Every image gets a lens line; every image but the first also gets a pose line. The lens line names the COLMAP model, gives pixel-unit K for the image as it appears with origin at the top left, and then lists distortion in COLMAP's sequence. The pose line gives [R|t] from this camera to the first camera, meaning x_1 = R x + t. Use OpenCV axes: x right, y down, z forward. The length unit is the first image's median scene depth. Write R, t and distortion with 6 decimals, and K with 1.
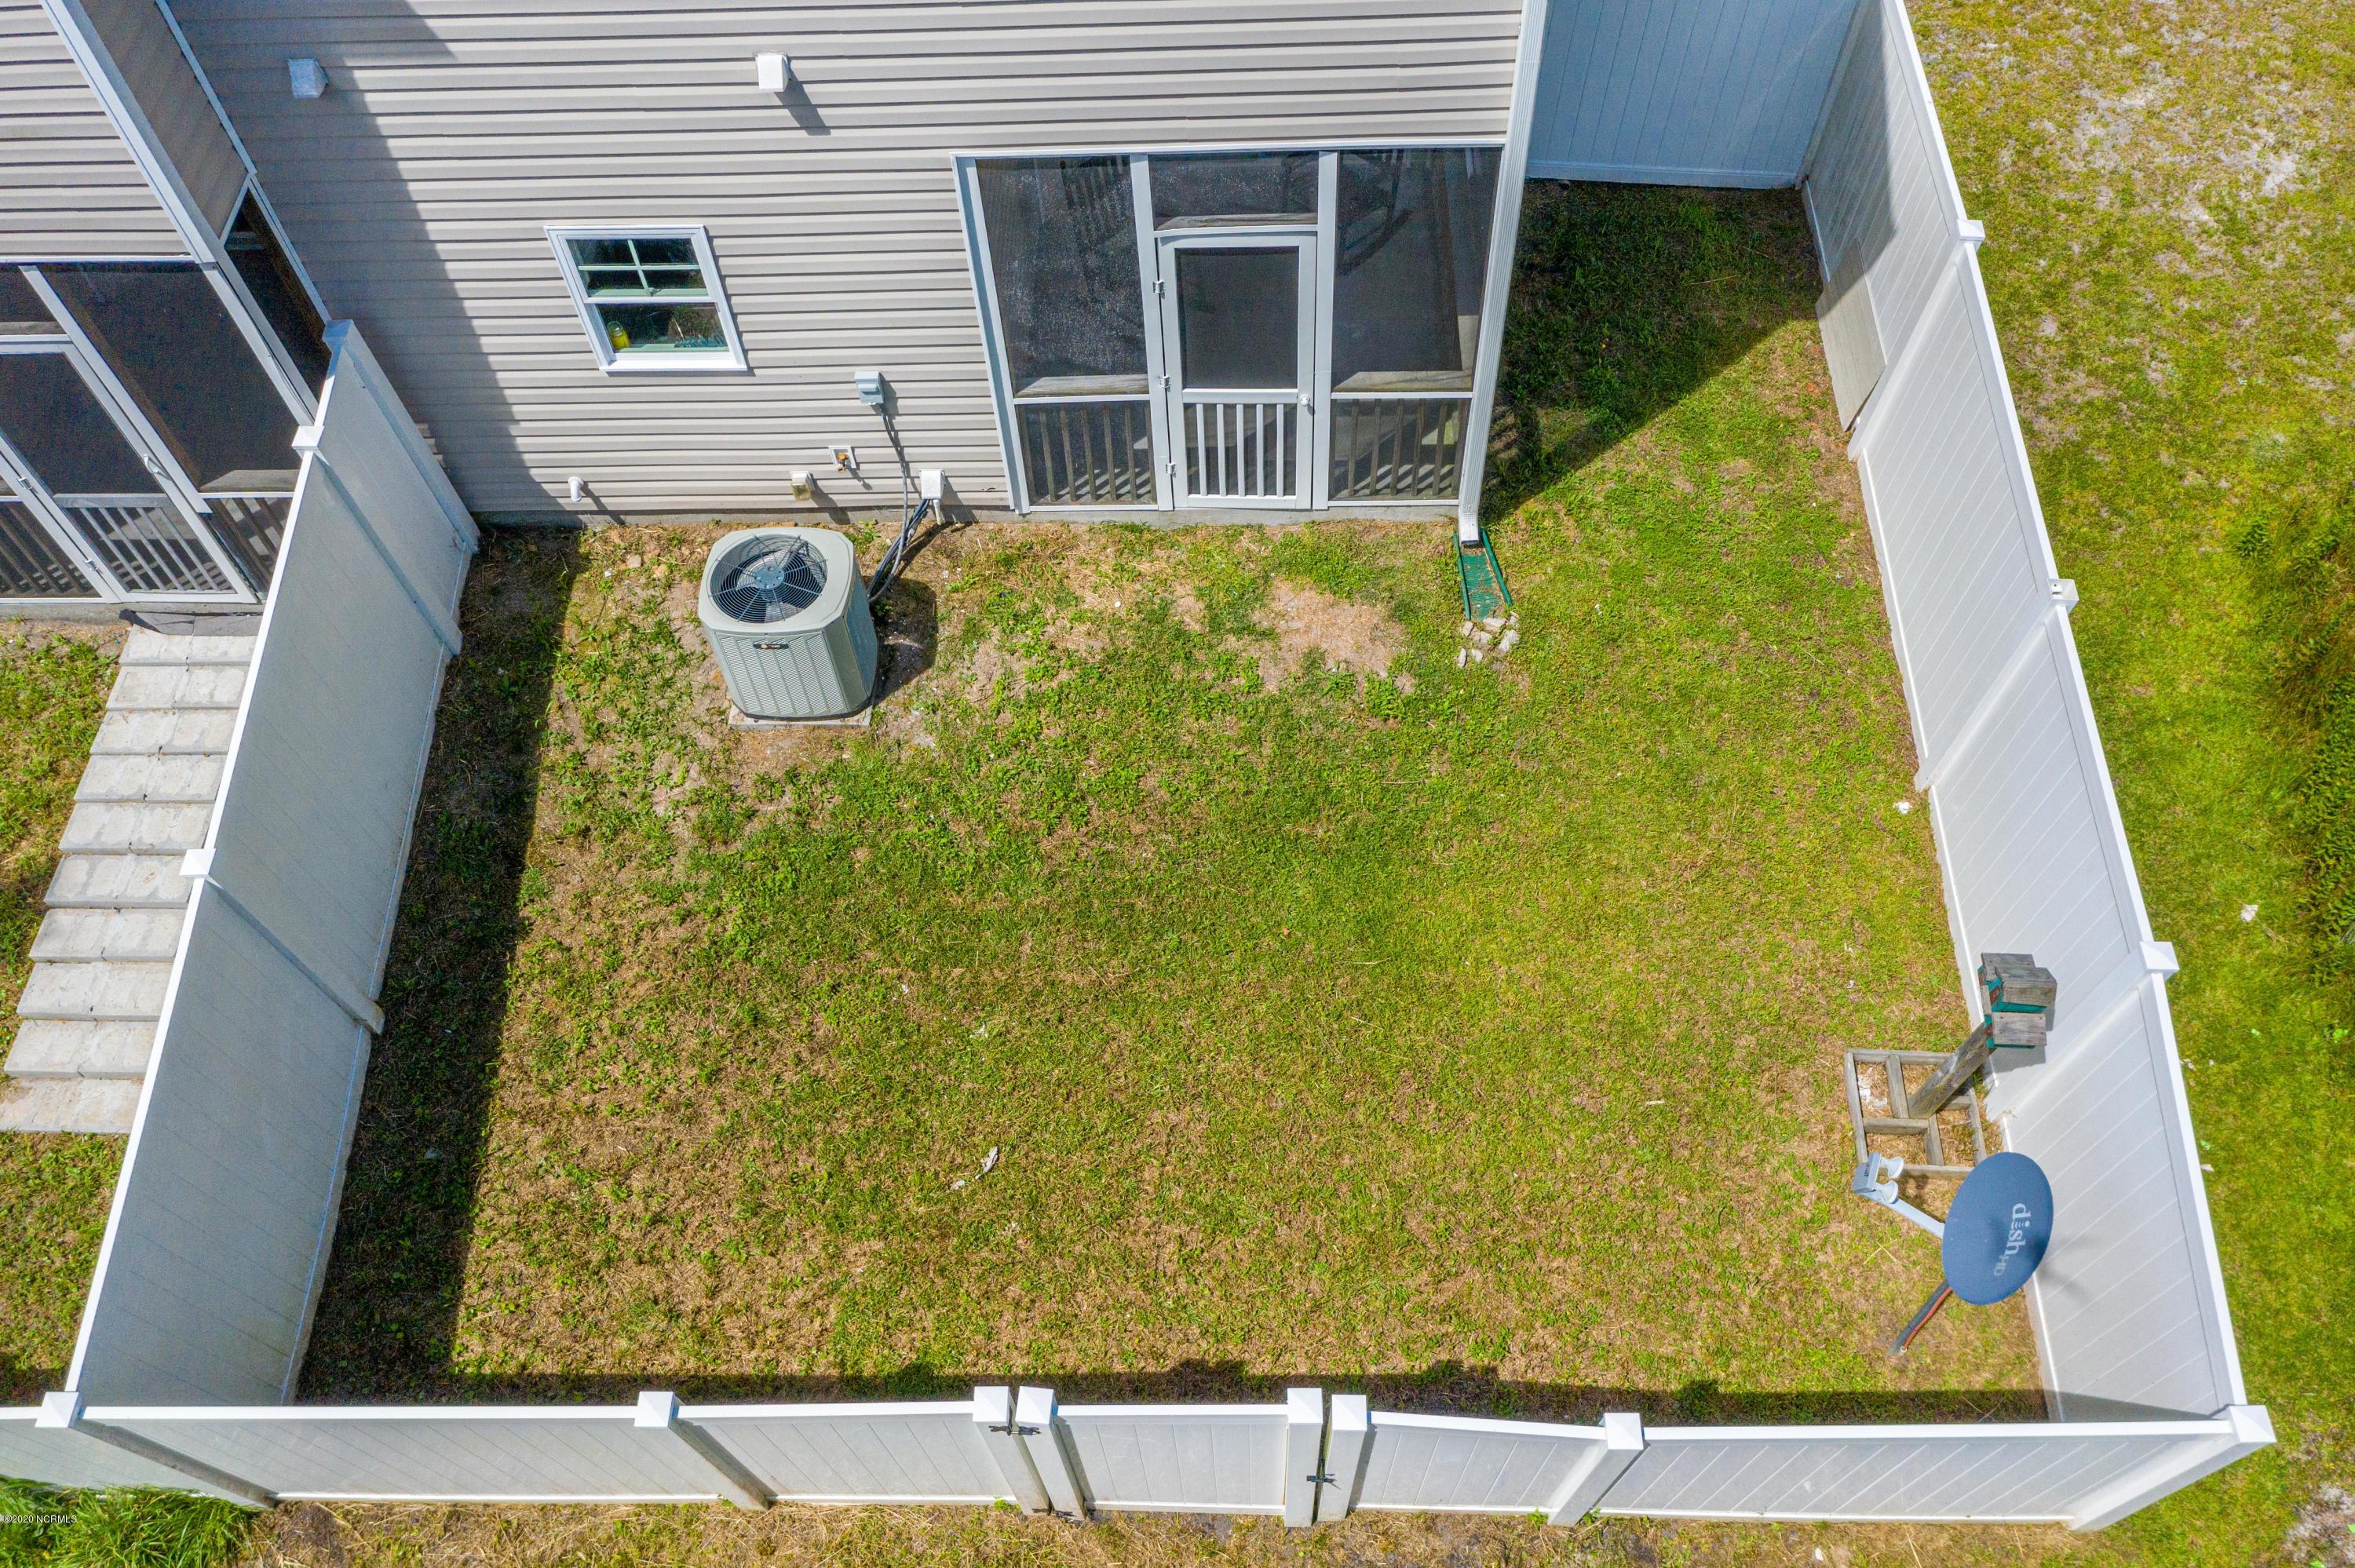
lens RADIAL K [[1914.4, 0, 1177.5], [0, 1914.4, 784.0], [0, 0, 1]] dist [0.012641, 0.010600]
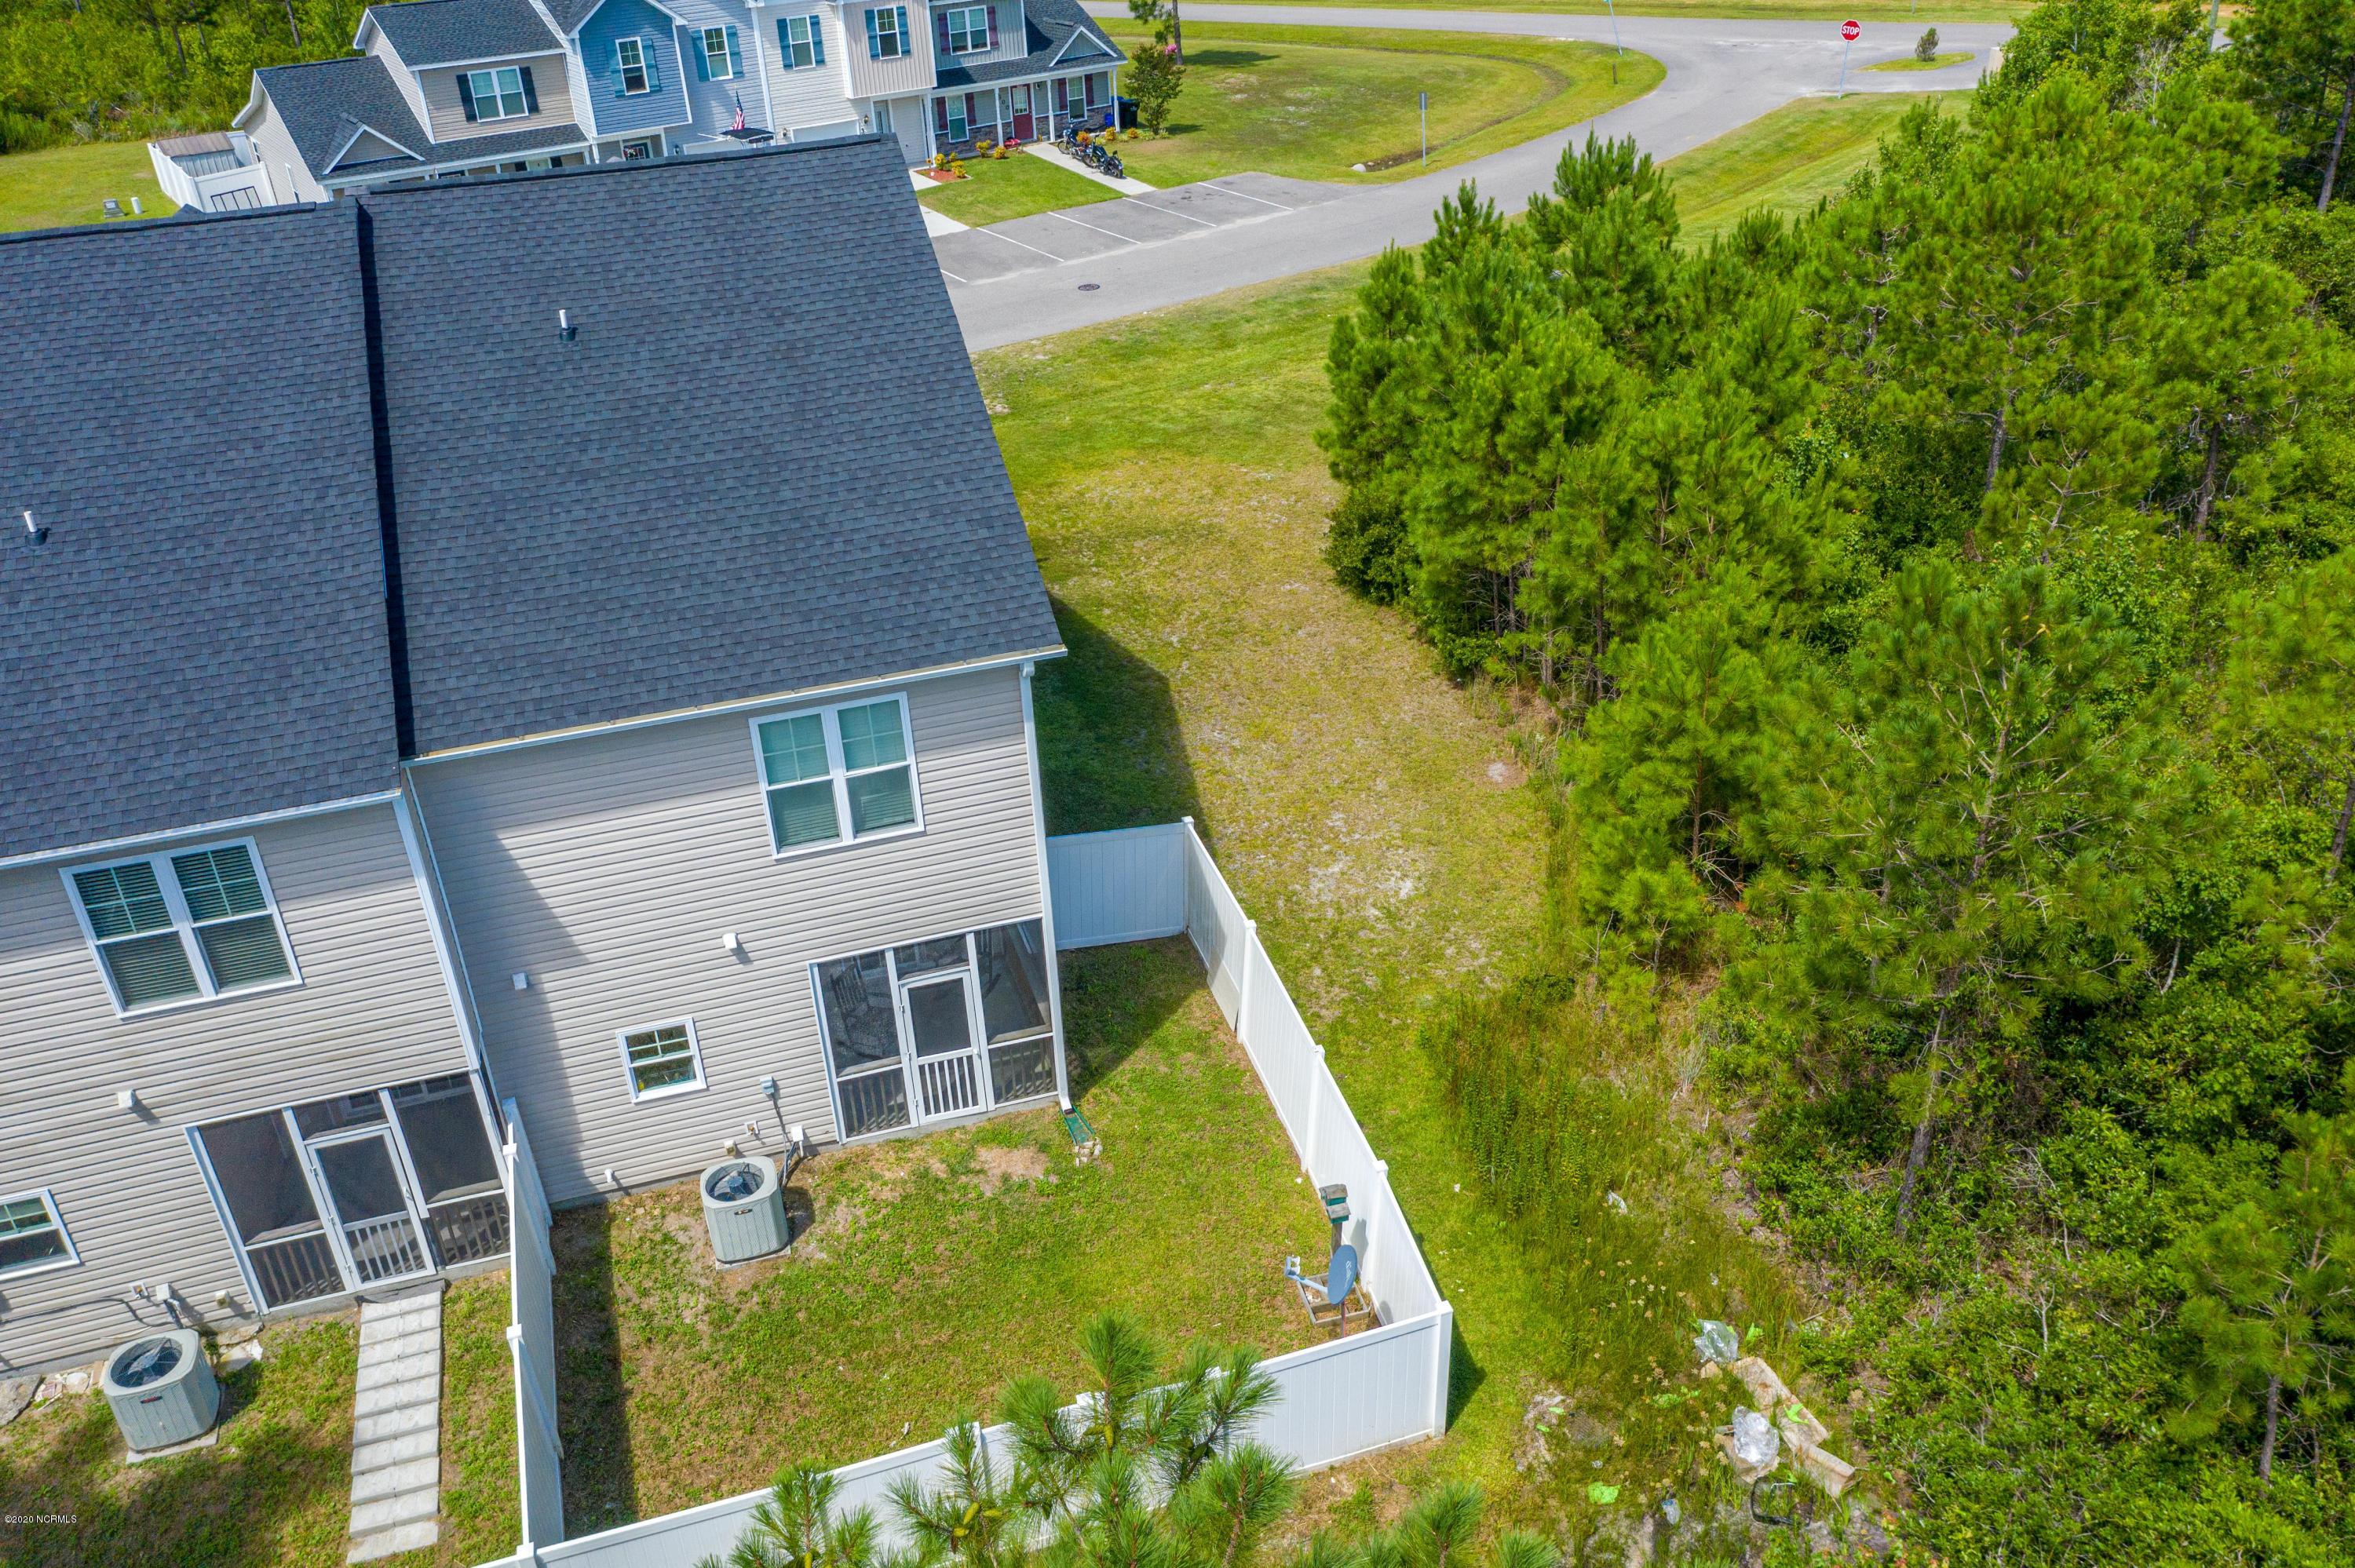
lens RADIAL K [[1914.4, 0, 1177.5], [0, 1914.4, 784.0], [0, 0, 1]] dist [0.012641, 0.010600]
pose [[0.952082, -0.152187, 0.265290, -0.228719], [0.255270, 0.873175, -0.415214, 0.456710], [-0.168454, 0.463038, 0.870183, -0.969023]]
